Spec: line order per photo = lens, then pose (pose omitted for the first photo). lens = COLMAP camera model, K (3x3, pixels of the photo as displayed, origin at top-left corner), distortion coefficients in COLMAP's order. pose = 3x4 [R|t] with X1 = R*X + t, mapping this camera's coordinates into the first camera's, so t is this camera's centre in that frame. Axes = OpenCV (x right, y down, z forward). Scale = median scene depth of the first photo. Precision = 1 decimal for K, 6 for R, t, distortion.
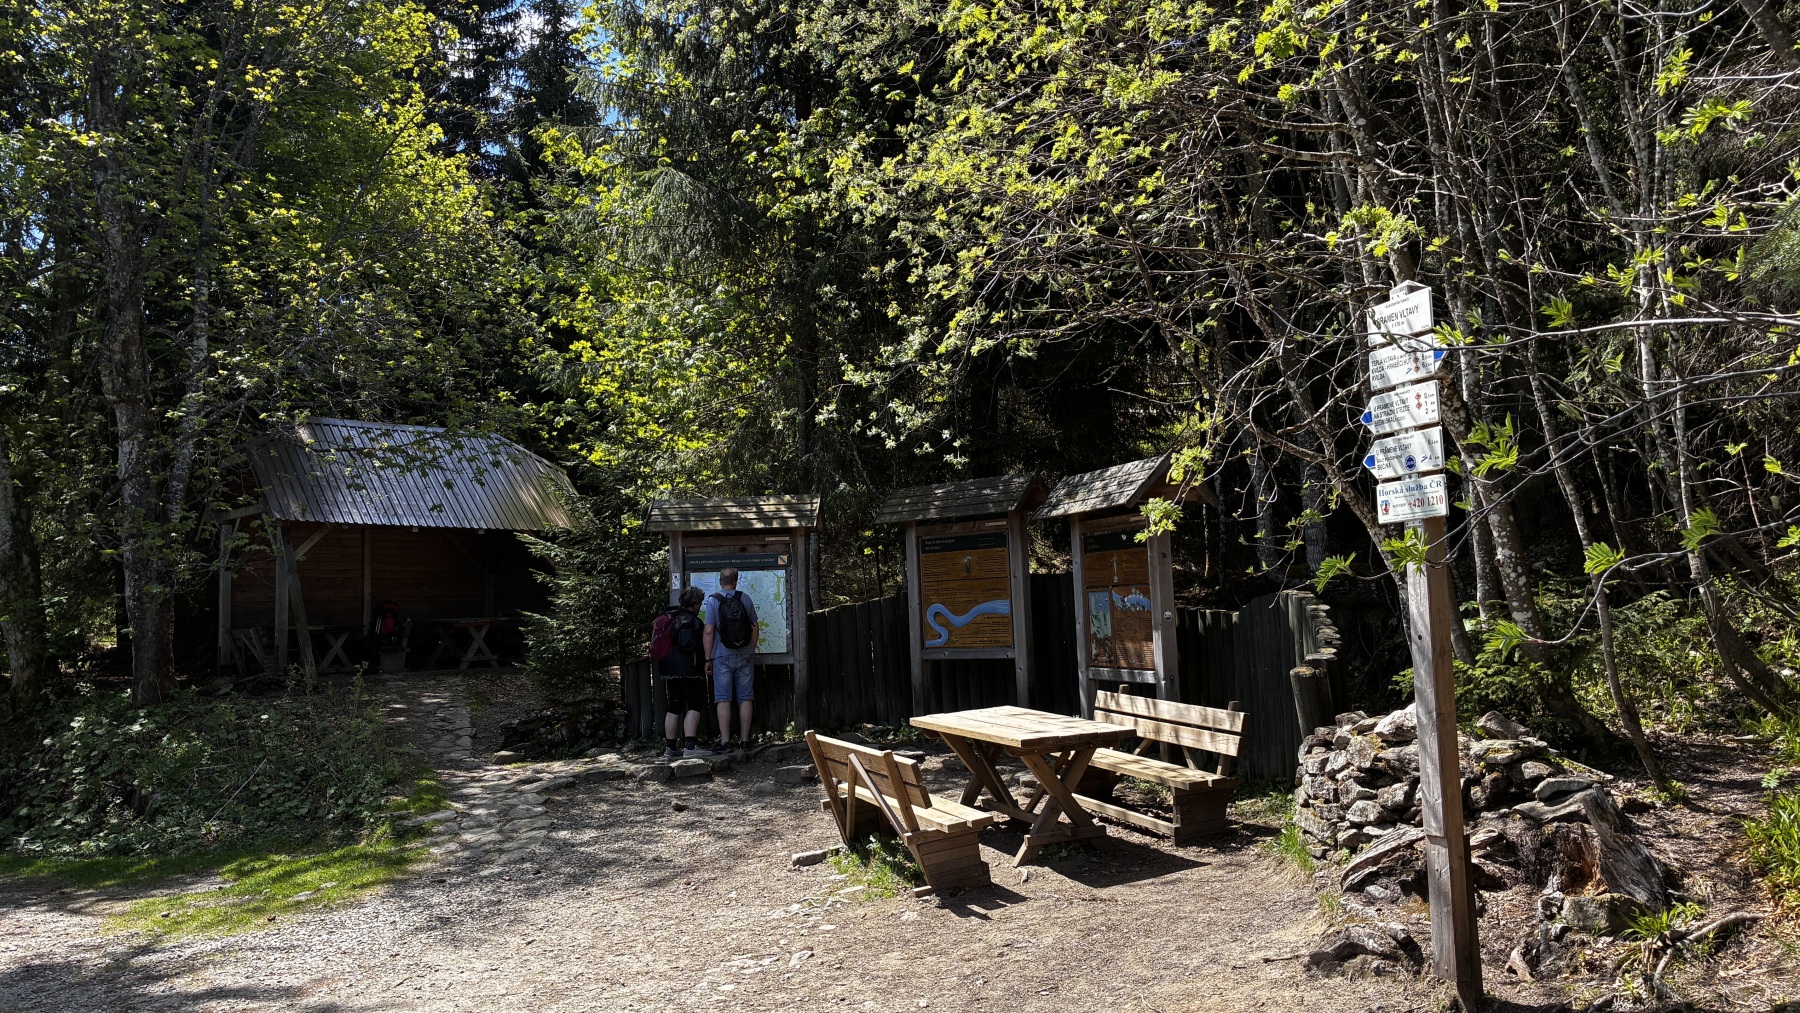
lens RADIAL K [[1328.5, 0, 900.1], [0, 1328.5, 505.0], [0, 0, 1]] dist [0.028000, -0.023630]
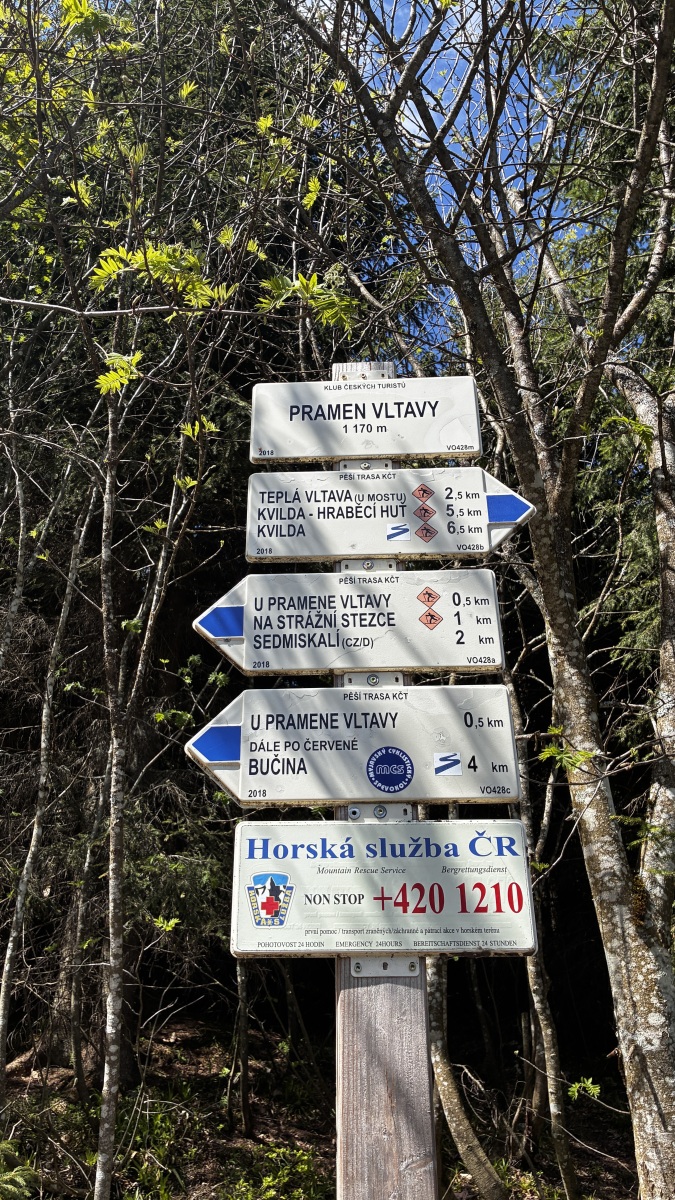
lens RADIAL K [[885.7, 0, 336.3], [0, 885.7, 602.5], [0, 0, 1]] dist [0.028000, -0.023630]
pose [[0.378977, 0.459324, 0.803366, 0.180954], [-0.094435, 0.882787, -0.460184, 0.033772], [-0.920575, 0.098533, 0.377932, 0.915883]]
